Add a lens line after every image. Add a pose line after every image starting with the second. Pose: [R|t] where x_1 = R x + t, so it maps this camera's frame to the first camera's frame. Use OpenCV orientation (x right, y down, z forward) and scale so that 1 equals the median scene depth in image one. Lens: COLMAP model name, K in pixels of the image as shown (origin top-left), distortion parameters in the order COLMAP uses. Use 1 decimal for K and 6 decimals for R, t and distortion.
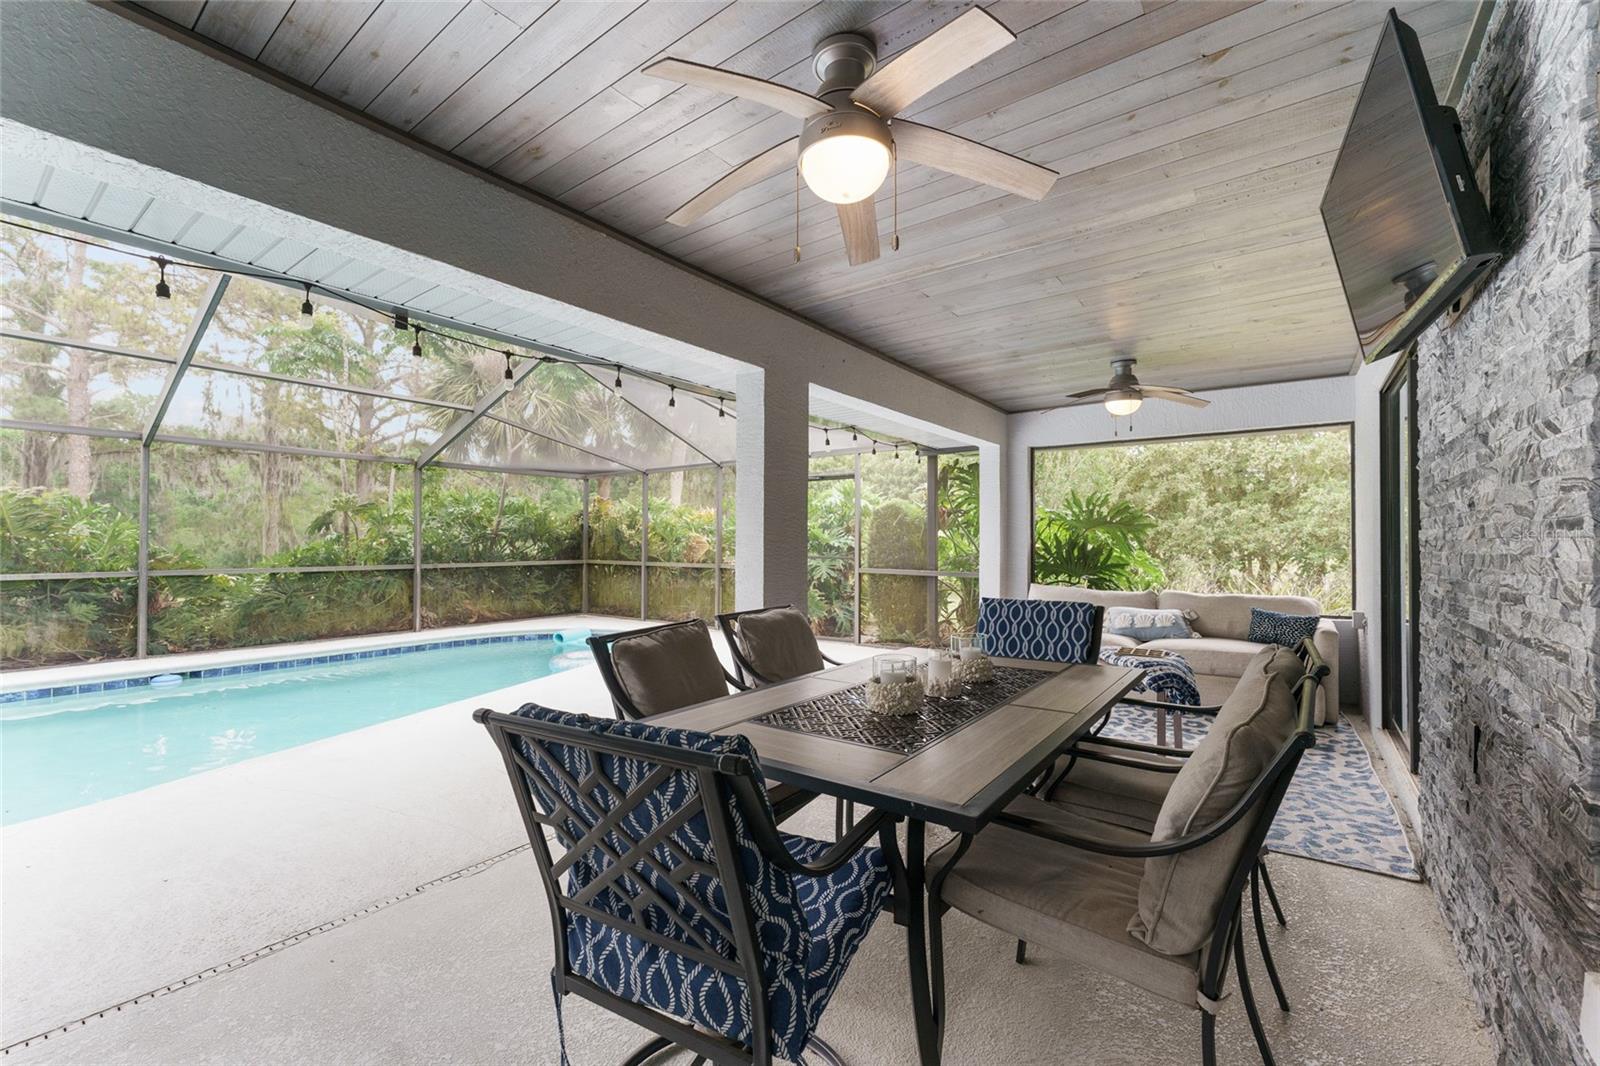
lens RADIAL K [[639.8, 0, 797.5], [0, 639.8, 536.0], [0, 0, 1]] dist [0.002496, -0.000159]
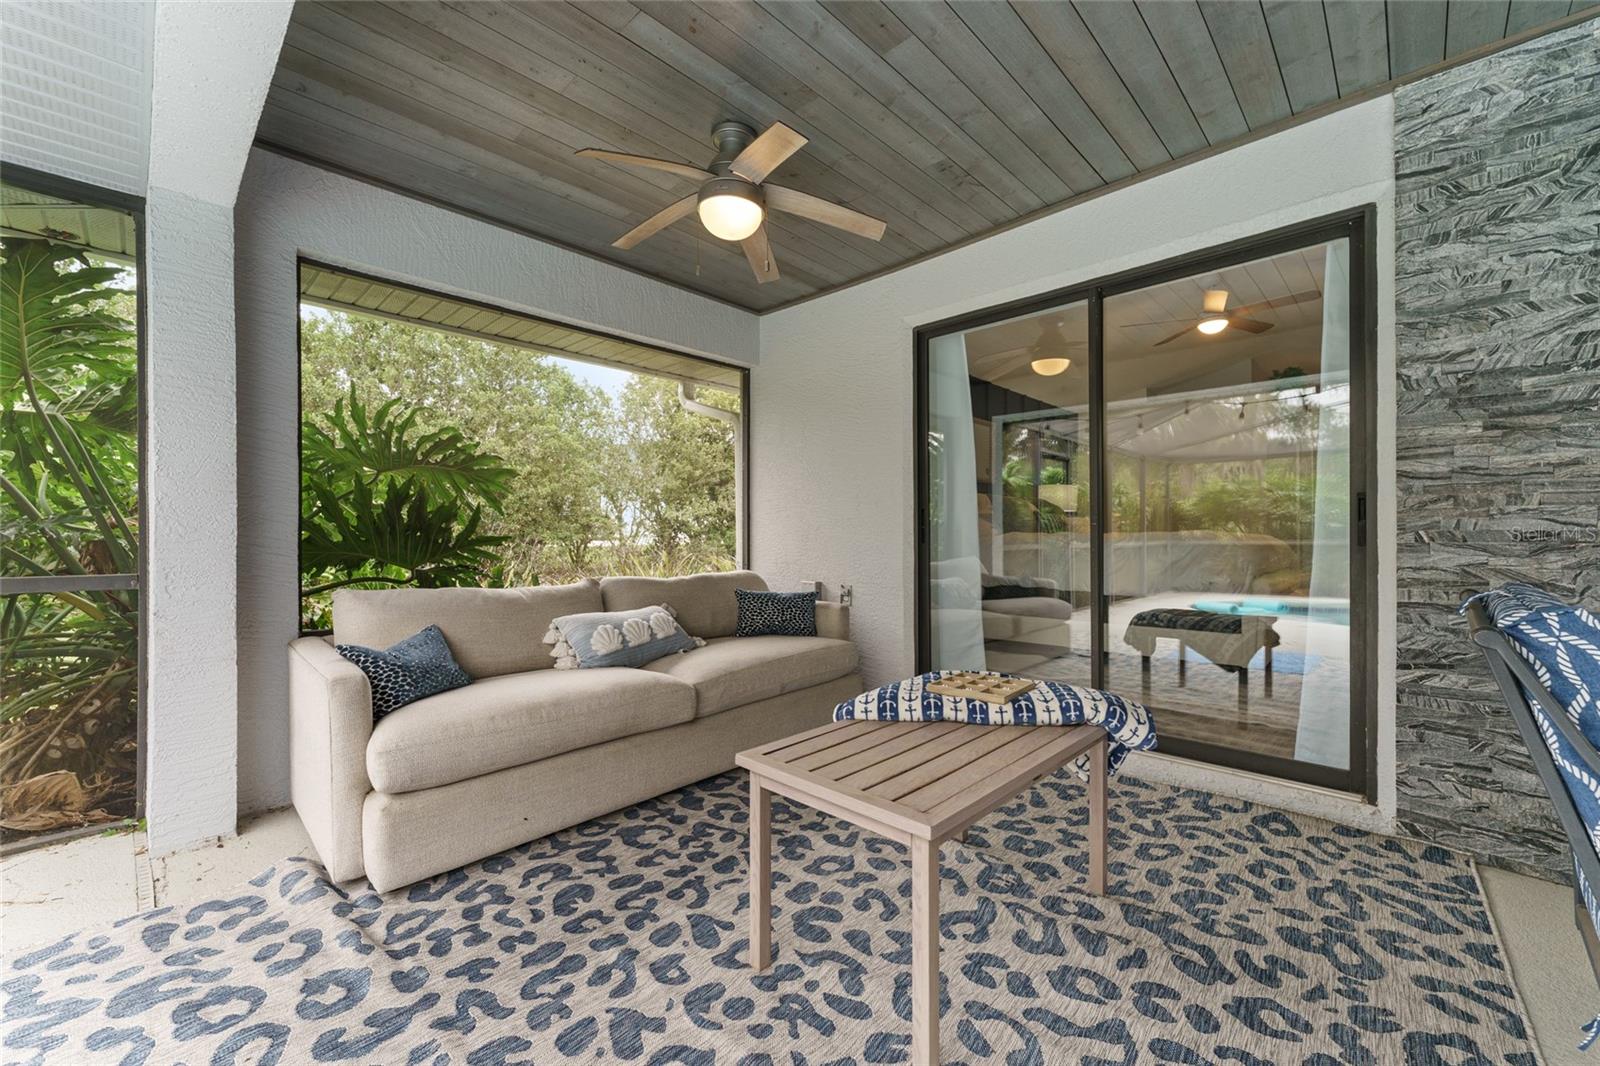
lens RADIAL K [[639.8, 0, 795.7], [0, 639.8, 537.1], [0, 0, 1]] dist [0.002496, -0.000159]
pose [[0.128269, -0.000436, 0.991739, 0.006364], [-0.003608, 0.999993, 0.000907, 0.048848], [-0.991733, -0.003694, 0.128266, 0.803619]]
